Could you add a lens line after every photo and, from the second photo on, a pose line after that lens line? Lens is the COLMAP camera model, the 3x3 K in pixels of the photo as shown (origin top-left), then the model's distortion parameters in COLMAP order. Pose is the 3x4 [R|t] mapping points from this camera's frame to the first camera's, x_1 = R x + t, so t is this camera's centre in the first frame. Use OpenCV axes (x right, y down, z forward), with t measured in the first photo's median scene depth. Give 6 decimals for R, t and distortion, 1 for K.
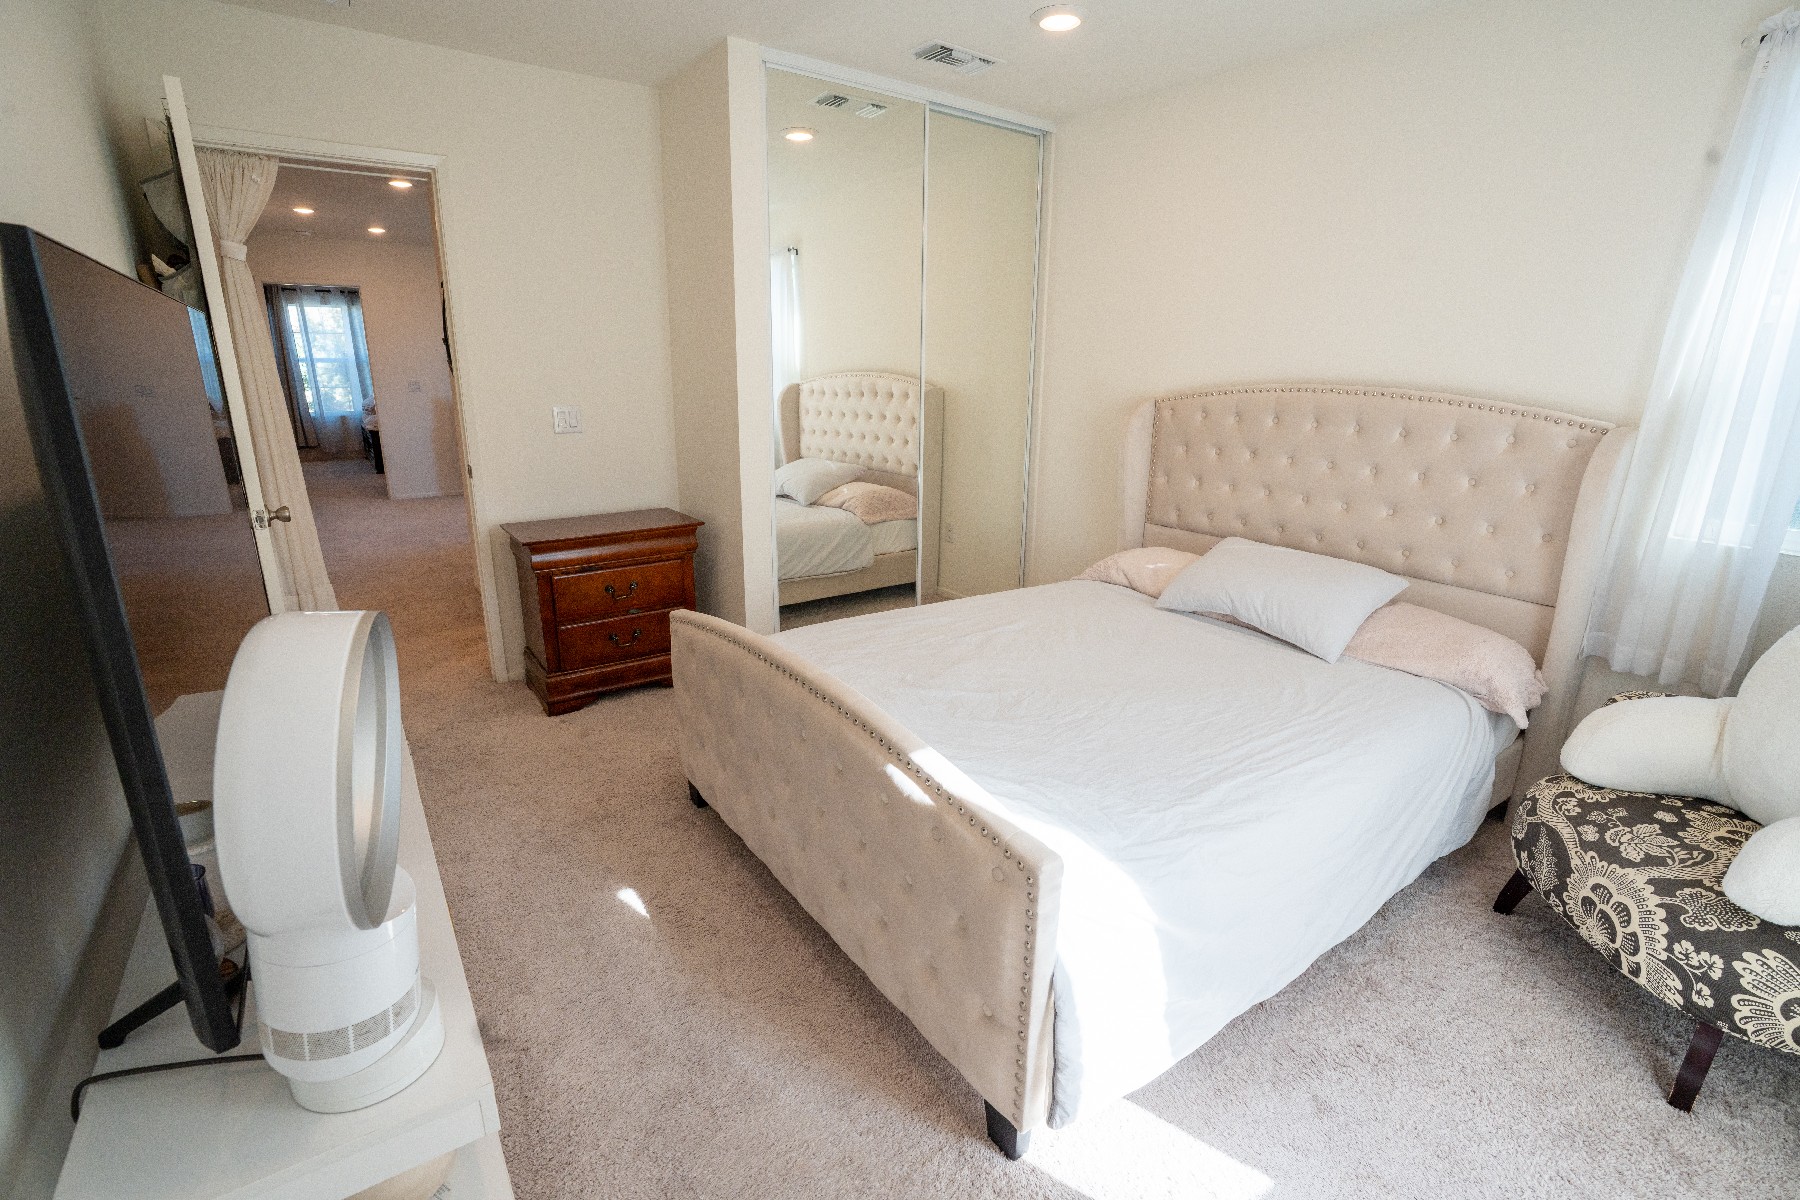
lens RADIAL K [[830.5, 0, 903.7], [0, 830.5, 602.0], [0, 0, 1]] dist [-0.064430, 0.026915]
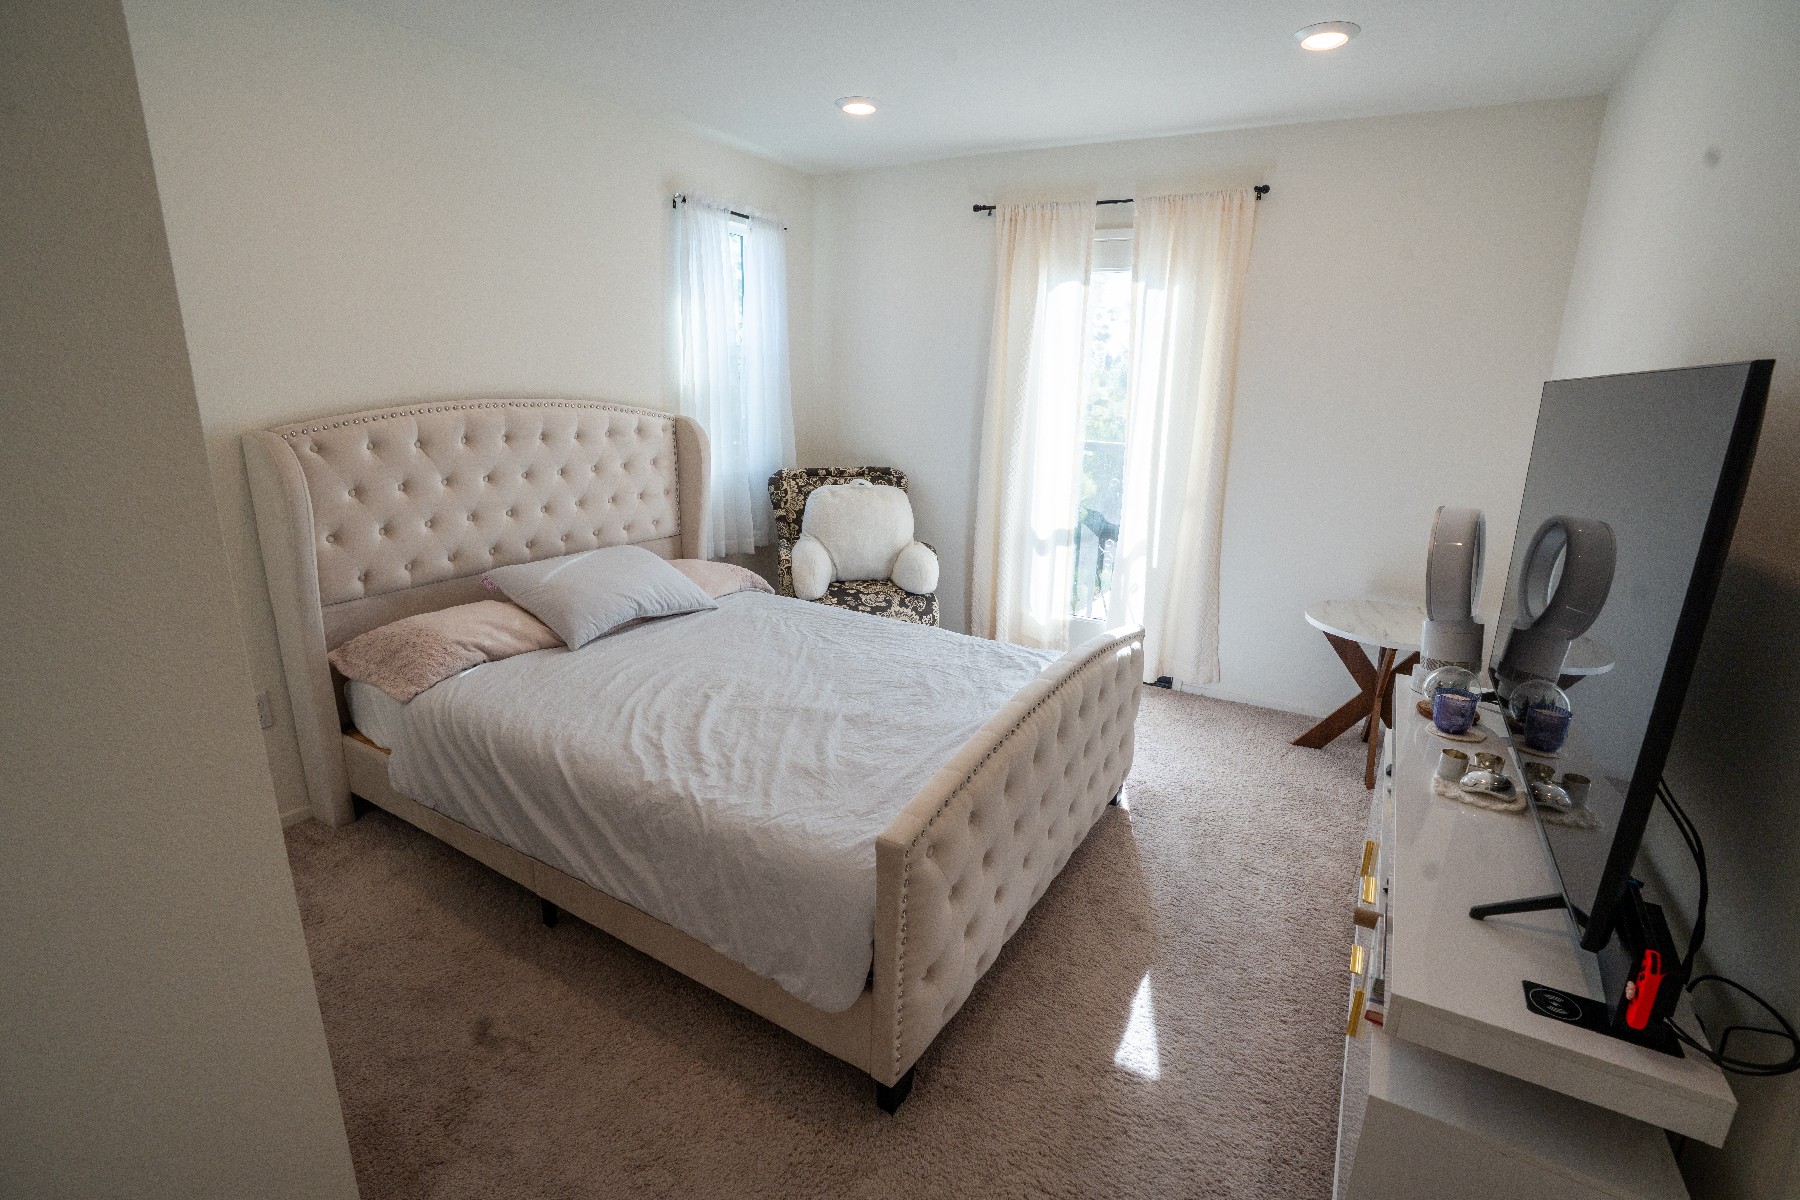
lens RADIAL K [[830.5, 0, 903.7], [0, 830.5, 602.0], [0, 0, 1]] dist [-0.064430, 0.026915]
pose [[-0.399152, -0.234778, 0.886316, -0.828666], [0.256119, 0.899631, 0.353648, -0.353180], [-0.880386, 0.368162, -0.298959, 1.234902]]
